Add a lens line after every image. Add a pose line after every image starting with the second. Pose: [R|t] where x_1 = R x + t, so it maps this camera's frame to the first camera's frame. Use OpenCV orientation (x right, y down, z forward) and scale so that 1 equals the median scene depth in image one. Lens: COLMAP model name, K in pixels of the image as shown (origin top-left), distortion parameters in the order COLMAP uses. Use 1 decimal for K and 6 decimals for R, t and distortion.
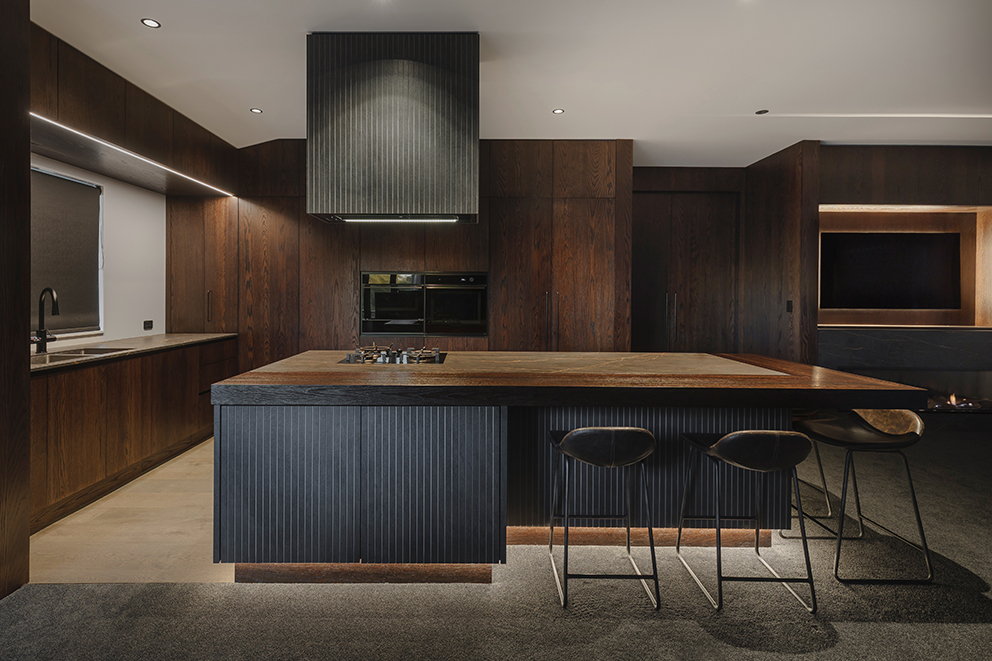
lens RADIAL K [[445.5, 0, 496.5], [0, 445.5, 296.5], [0, 0, 1]] dist [0.002368, -0.000641]
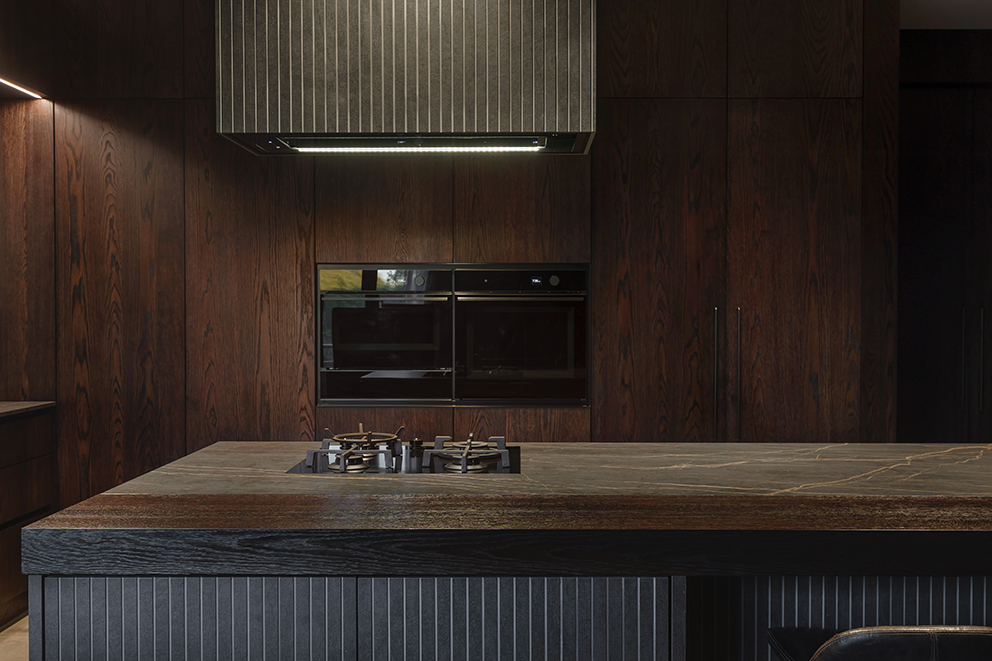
lens RADIAL K [[963.2, 0, 554.8], [0, 963.2, 329.5], [0, 0, 1]] dist [-0.005433, 0.008807]
pose [[0.999383, -0.001709, -0.035072, -0.051241], [0.002188, 0.999905, 0.013622, -0.004046], [0.035046, -0.013690, 0.999292, 0.049961]]
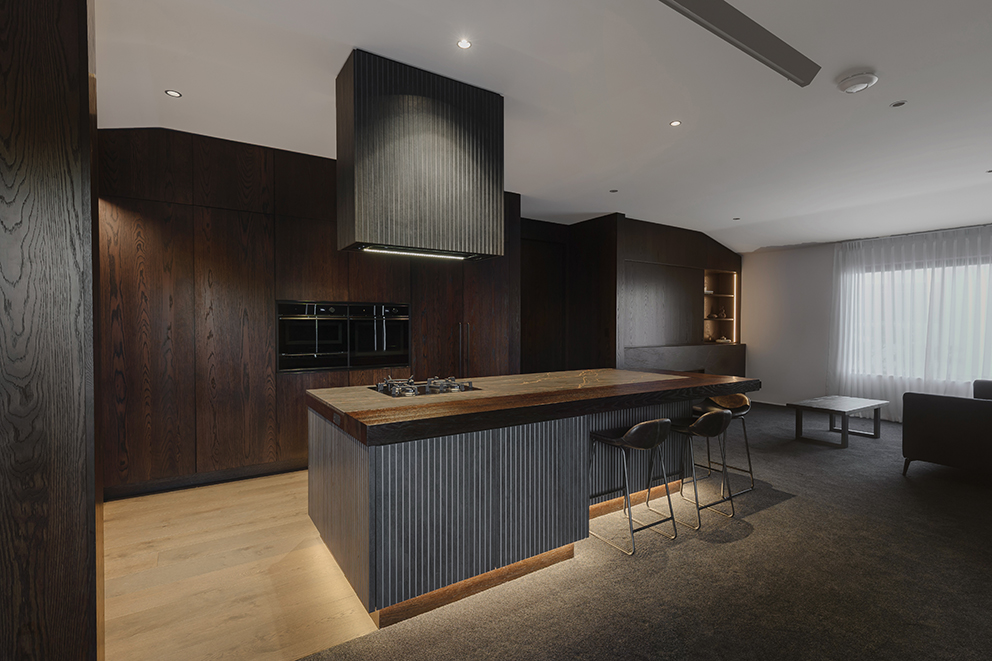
lens RADIAL K [[447.9, 0, 496.0], [0, 447.9, 330.5], [0, 0, 1]] dist [-0.008193, -0.000820]
pose [[0.849001, -0.010876, 0.528279, -0.626554], [0.005462, 0.999915, 0.011808, -0.008186], [-0.528363, -0.007139, 0.848988, 0.039427]]
